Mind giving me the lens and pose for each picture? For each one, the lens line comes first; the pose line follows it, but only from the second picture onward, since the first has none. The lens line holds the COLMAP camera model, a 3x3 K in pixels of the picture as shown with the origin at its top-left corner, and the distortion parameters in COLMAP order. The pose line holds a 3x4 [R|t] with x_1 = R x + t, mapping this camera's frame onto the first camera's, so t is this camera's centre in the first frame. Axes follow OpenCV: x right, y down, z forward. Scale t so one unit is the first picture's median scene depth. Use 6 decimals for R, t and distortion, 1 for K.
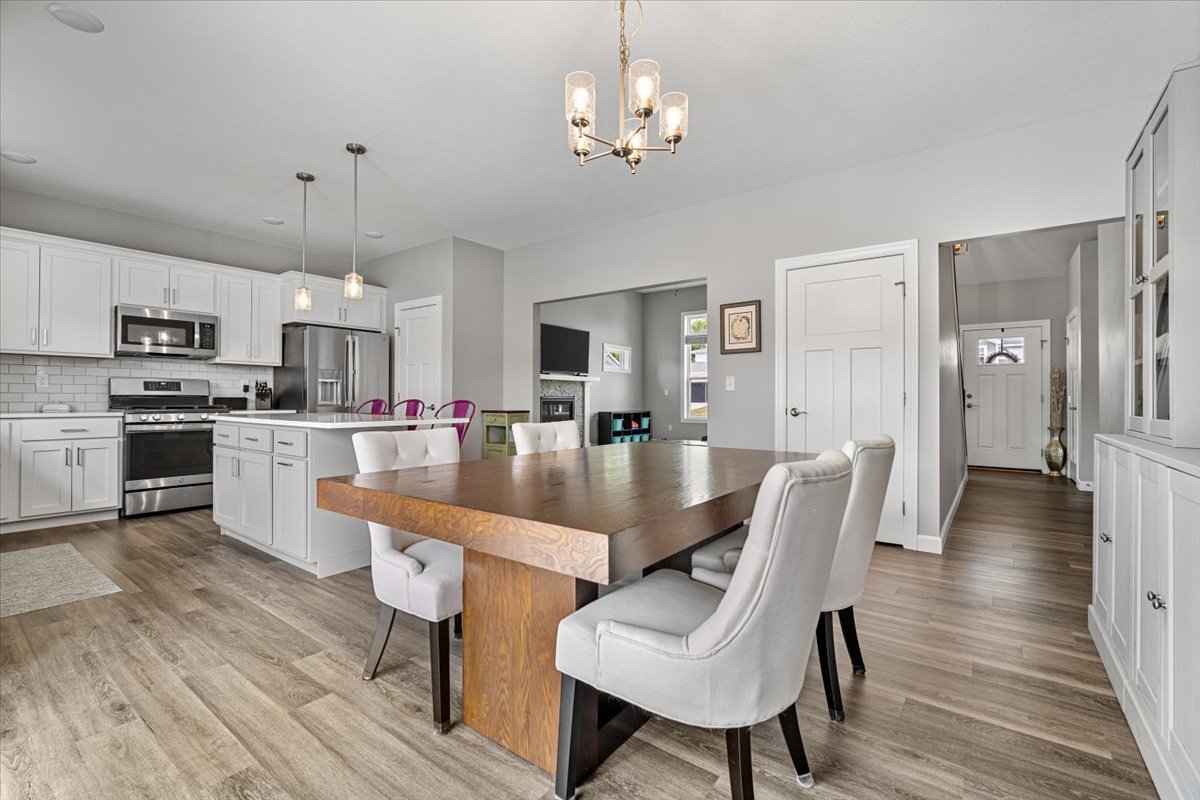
lens RADIAL K [[526.2, 0, 600.0], [0, 526.2, 400.0], [0, 0, 1]] dist [-0.009584, -0.000028]
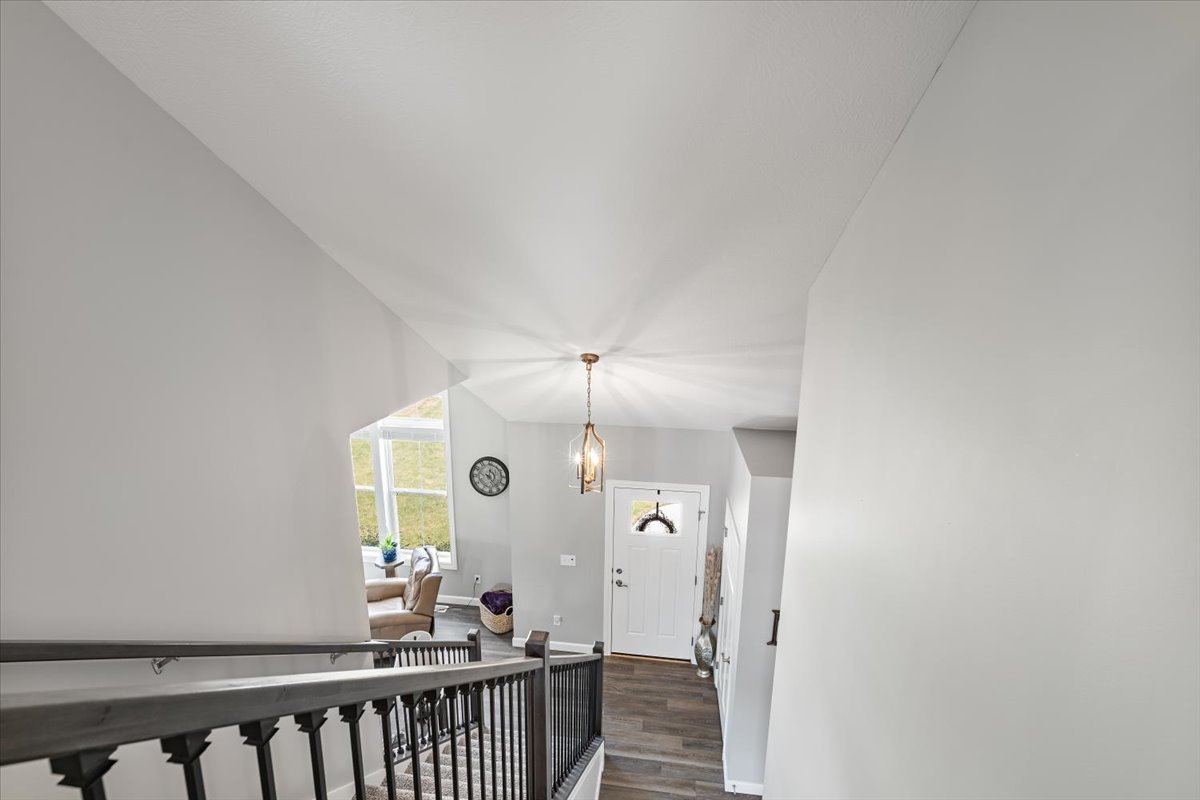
lens RADIAL K [[526.2, 0, 600.0], [0, 526.2, 400.0], [0, 0, 1]] dist [-0.009584, -0.000028]
pose [[0.868890, -0.090379, 0.486685, 0.313502], [-0.011737, 0.979153, 0.202786, -0.368697], [-0.494866, -0.181911, 0.849715, 0.390670]]
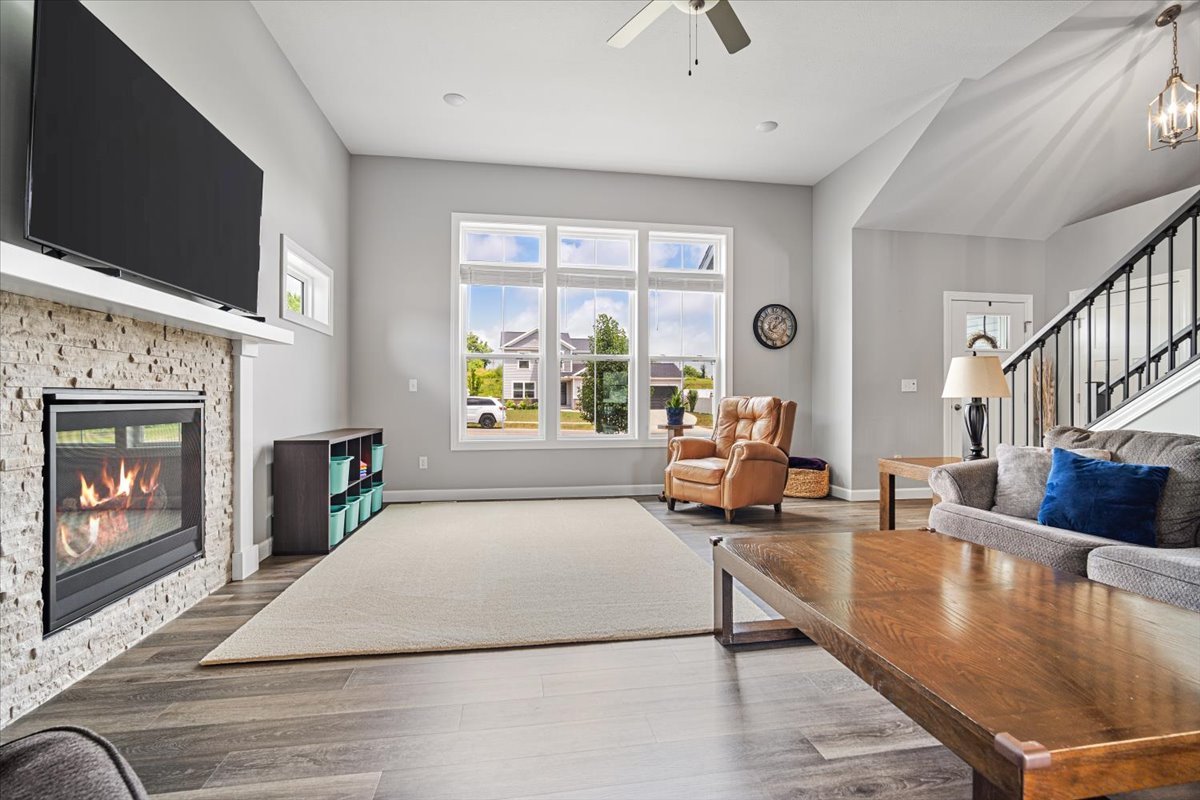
lens RADIAL K [[526.2, 0, 600.0], [0, 526.2, 400.0], [0, 0, 1]] dist [-0.009584, -0.000028]
pose [[0.691338, -0.004766, 0.722516, -0.122851], [0.005495, 0.999984, 0.001339, -0.002086], [-0.722511, 0.003044, 0.691353, 0.799410]]
